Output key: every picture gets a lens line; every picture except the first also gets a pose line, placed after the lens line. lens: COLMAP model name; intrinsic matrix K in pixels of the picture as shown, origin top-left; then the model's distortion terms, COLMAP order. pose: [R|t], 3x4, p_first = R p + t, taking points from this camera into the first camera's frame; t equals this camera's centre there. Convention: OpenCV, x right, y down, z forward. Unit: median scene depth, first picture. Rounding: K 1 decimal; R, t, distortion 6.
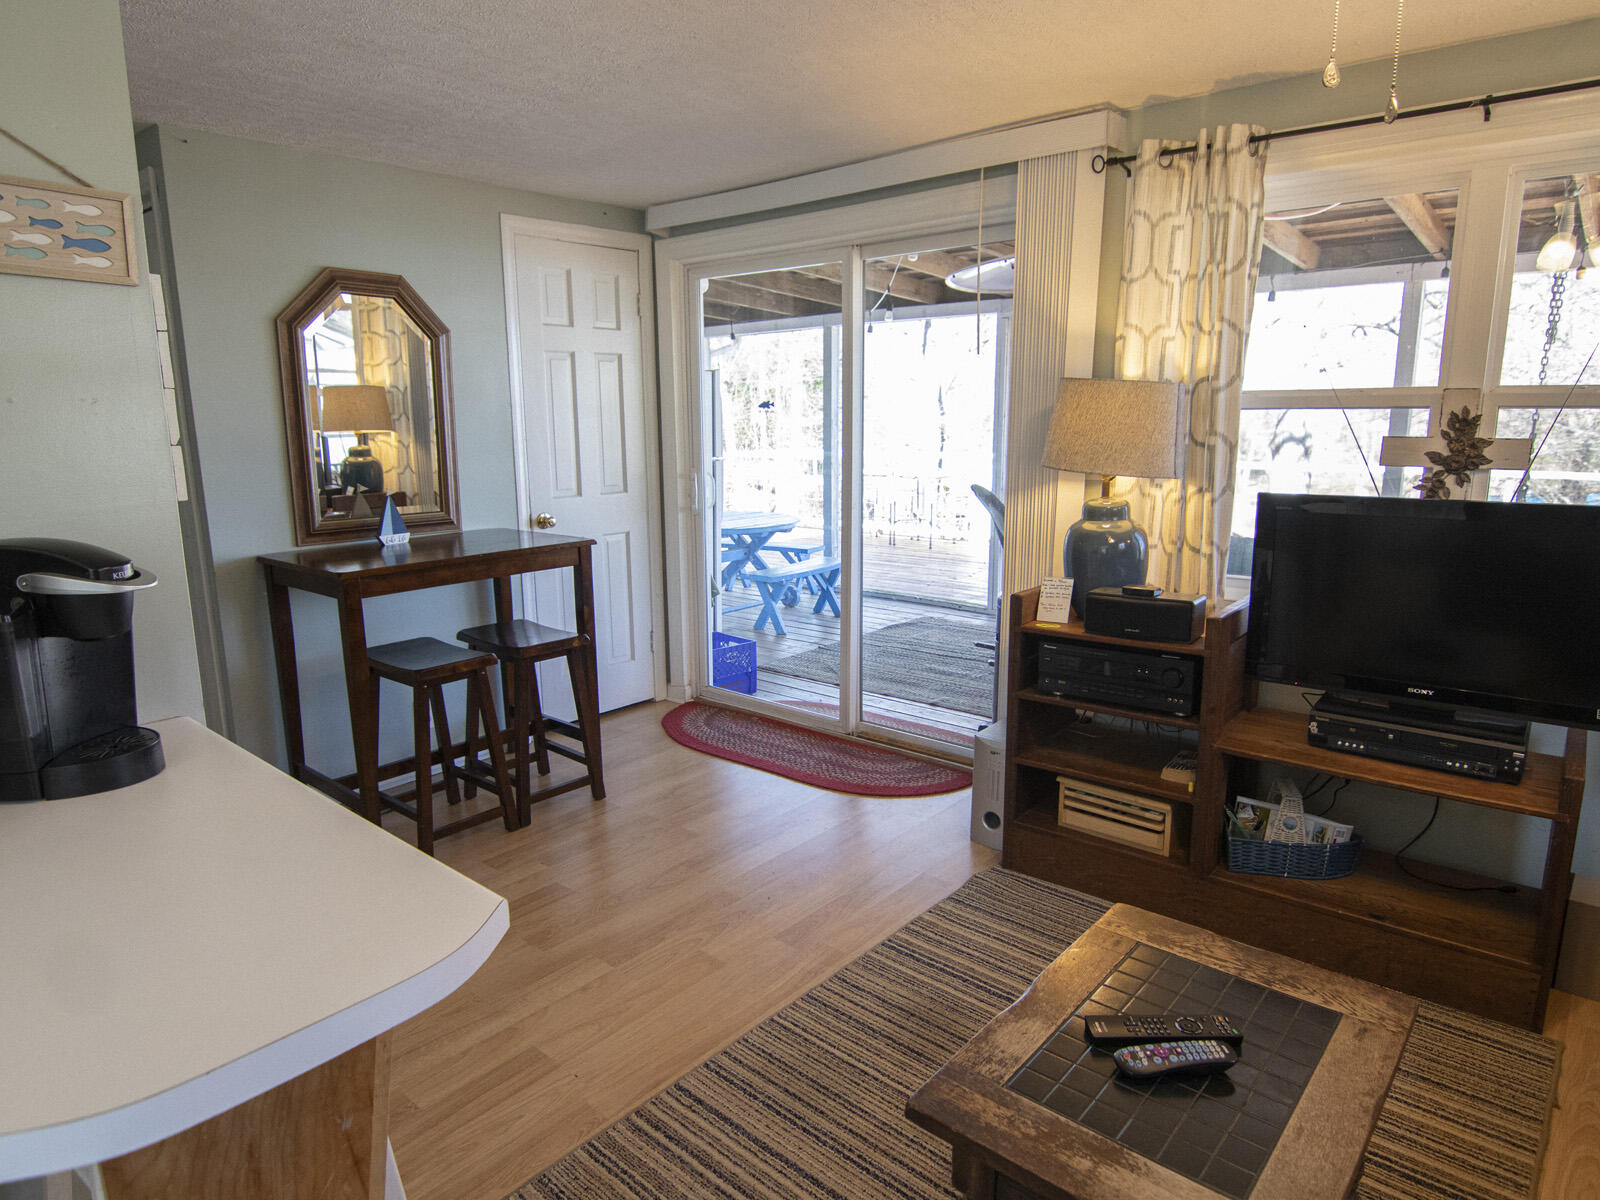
lens RADIAL K [[967.0, 0, 793.8], [0, 967.0, 611.2], [0, 0, 1]] dist [-0.000582, -0.013232]
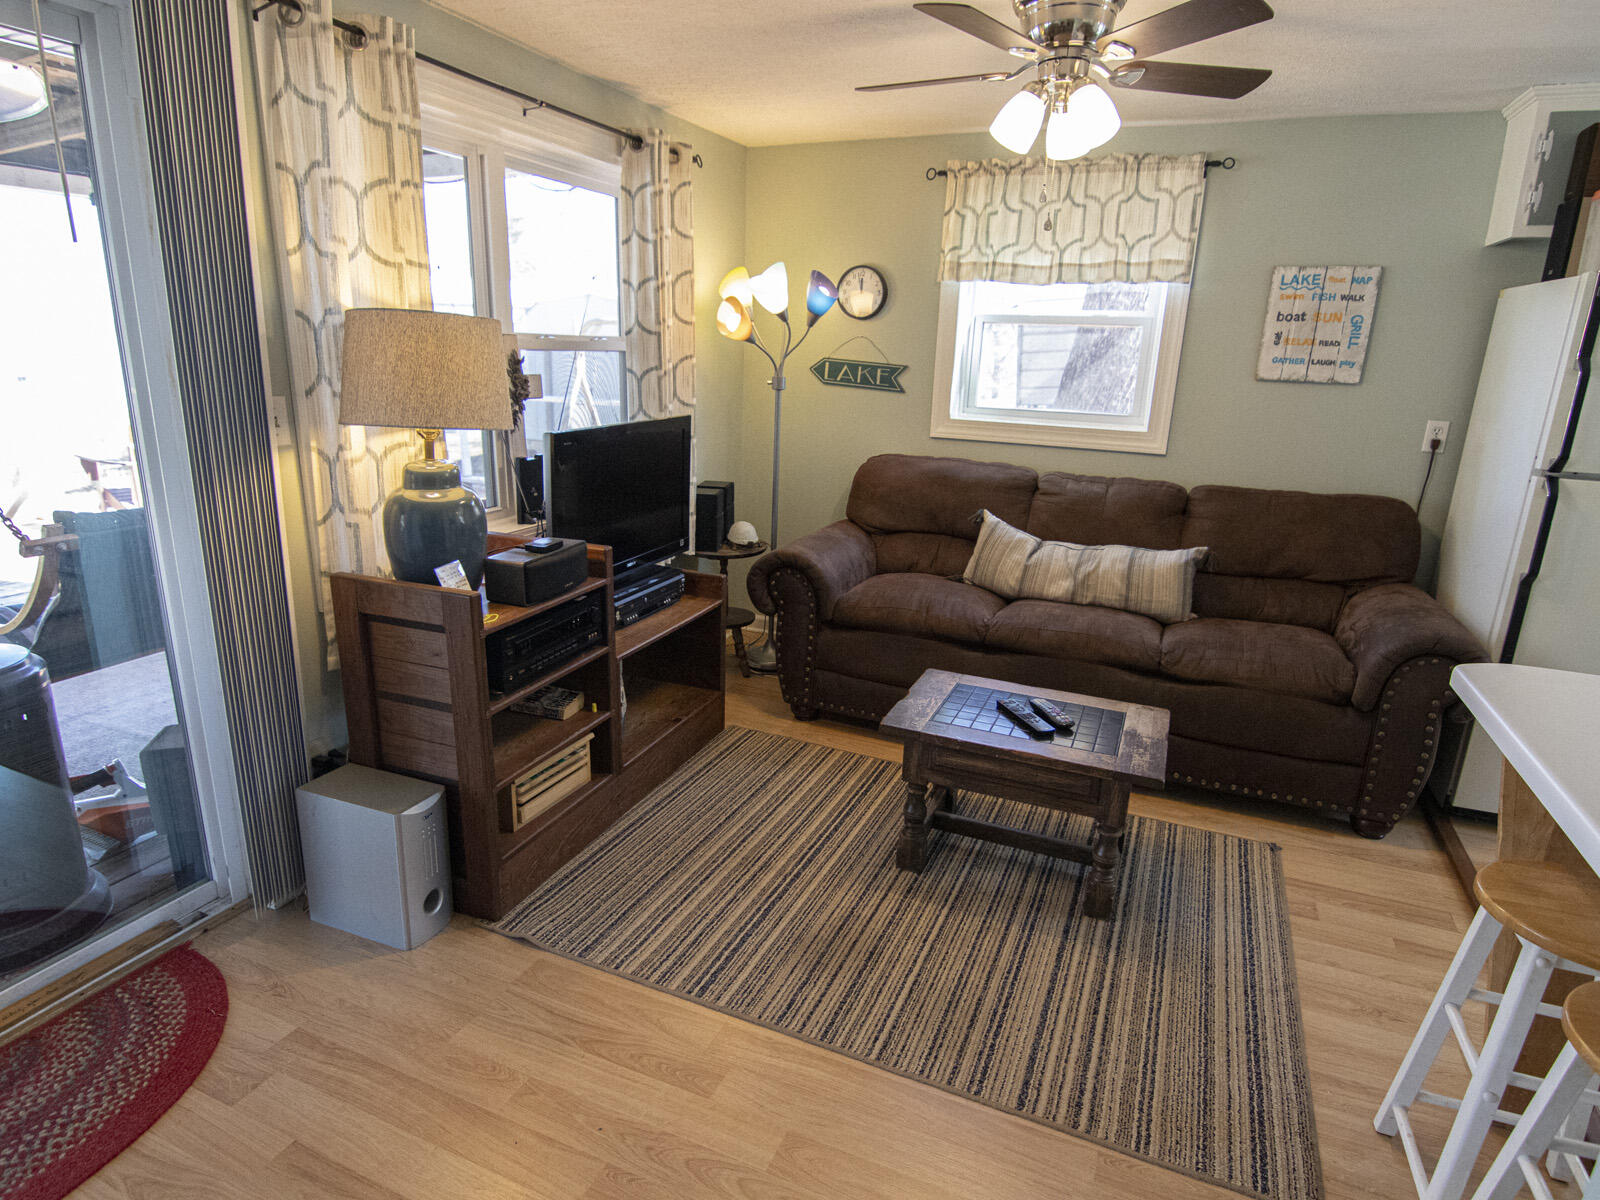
lens RADIAL K [[907.6, 0, 800.6], [0, 907.6, 607.6], [0, 0, 1]] dist [-0.001816, -0.016475]
pose [[-0.307815, -0.264260, 0.914011, -0.507224], [0.167017, 0.930730, 0.325341, -0.194696], [-0.936673, 0.252800, -0.242357, 0.897650]]
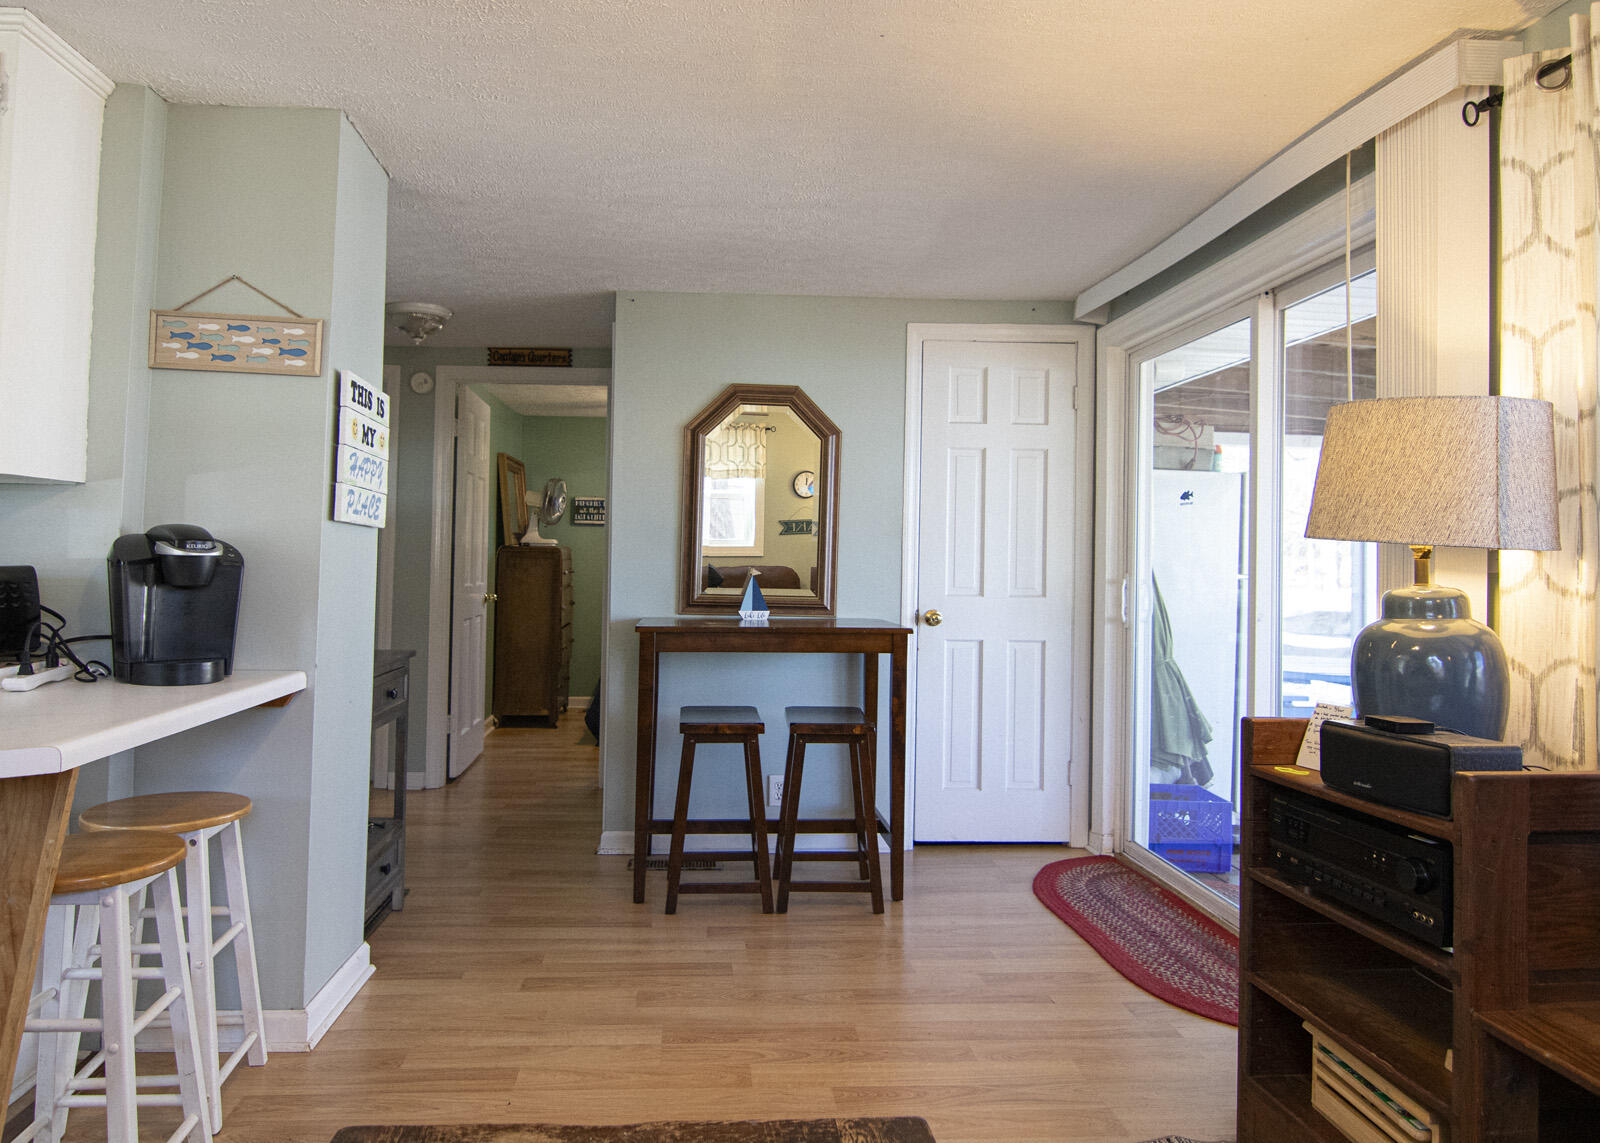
lens RADIAL K [[1024.4, 0, 754.8], [0, 1024.4, 520.9], [0, 0, 1]] dist [-0.001413, -0.003711]
pose [[0.705908, -0.013979, -0.708166, 0.482539], [-0.157789, 0.971578, -0.176464, 0.029347], [0.690505, 0.236309, 0.683638, 0.223097]]
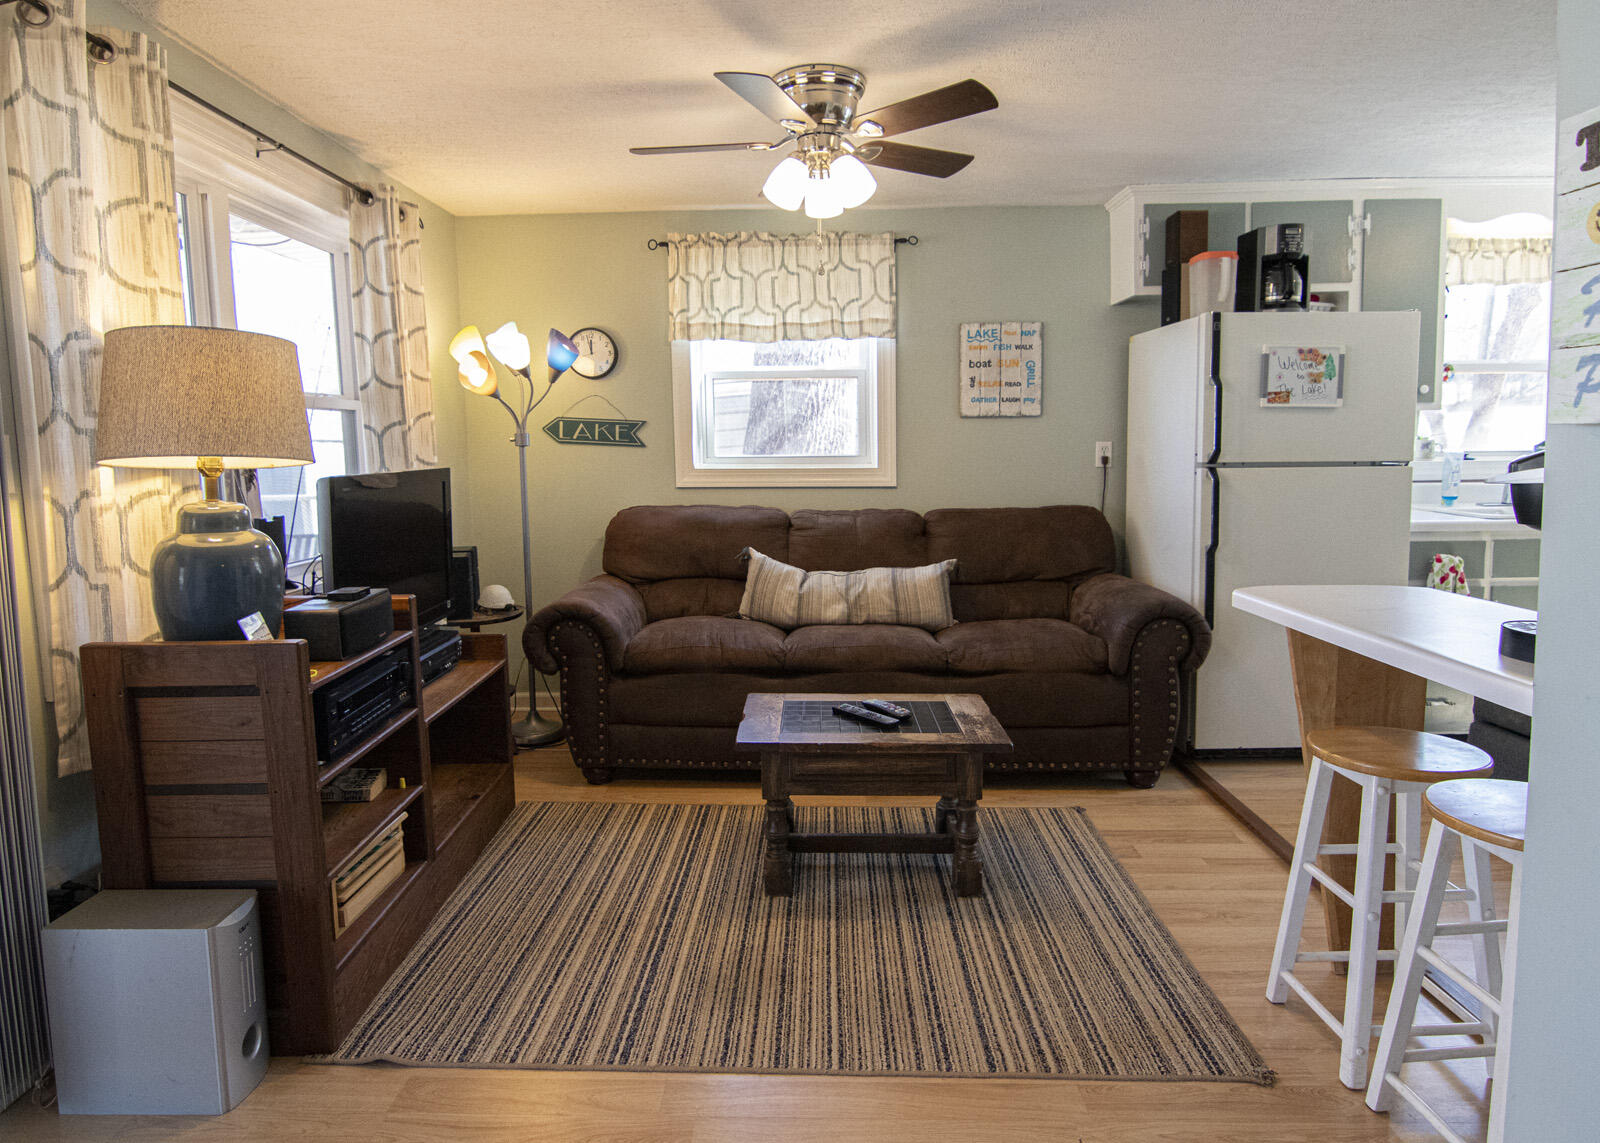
lens RADIAL K [[943.6, 0, 777.6], [0, 943.6, 533.0], [0, 0, 1]] dist [0.001006, -0.018959]
pose [[-0.633520, -0.053277, 0.771890, -0.461223], [0.171738, 0.963058, 0.207424, -0.160748], [-0.754426, 0.263970, -0.600967, 1.091072]]
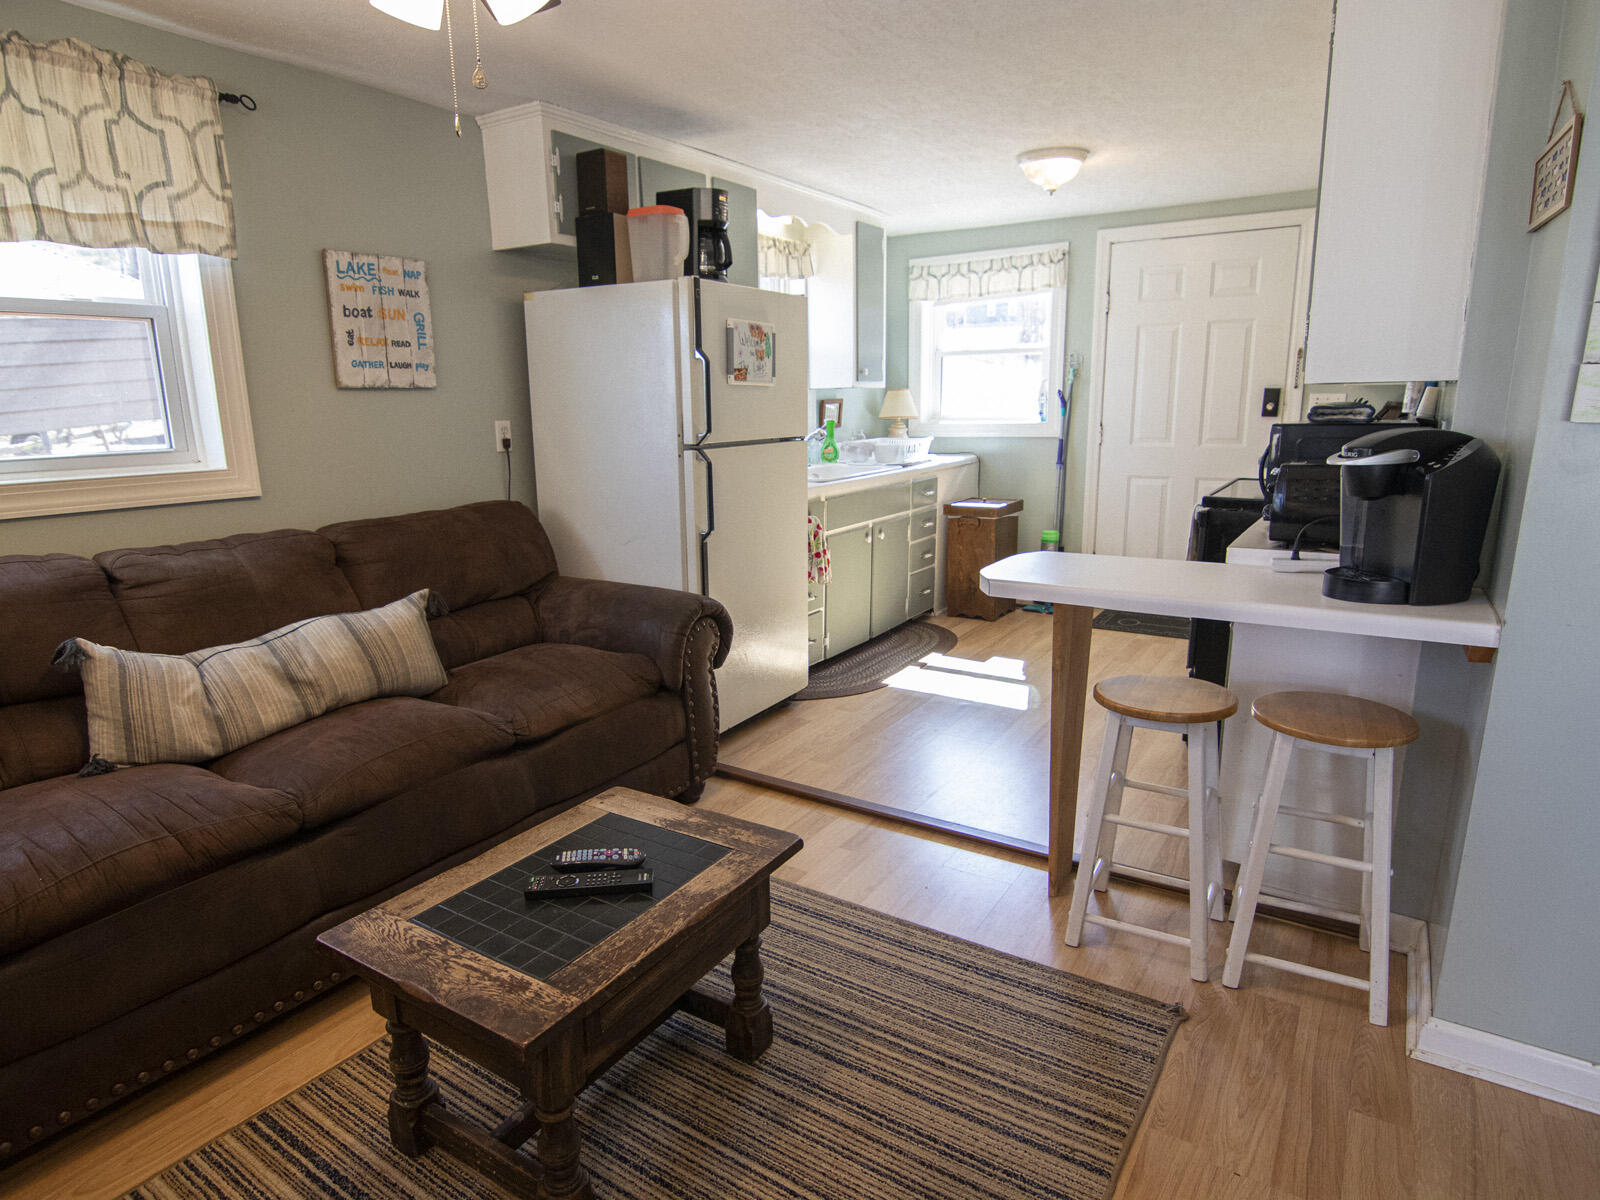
lens RADIAL K [[925.5, 0, 794.6], [0, 925.5, 607.3], [0, 0, 1]] dist [-0.020360, 0.000221]
pose [[-0.989681, 0.052570, -0.133293, 0.151387], [-0.007388, 0.910304, 0.413874, -0.182168], [0.143095, 0.410588, -0.900523, 1.018572]]
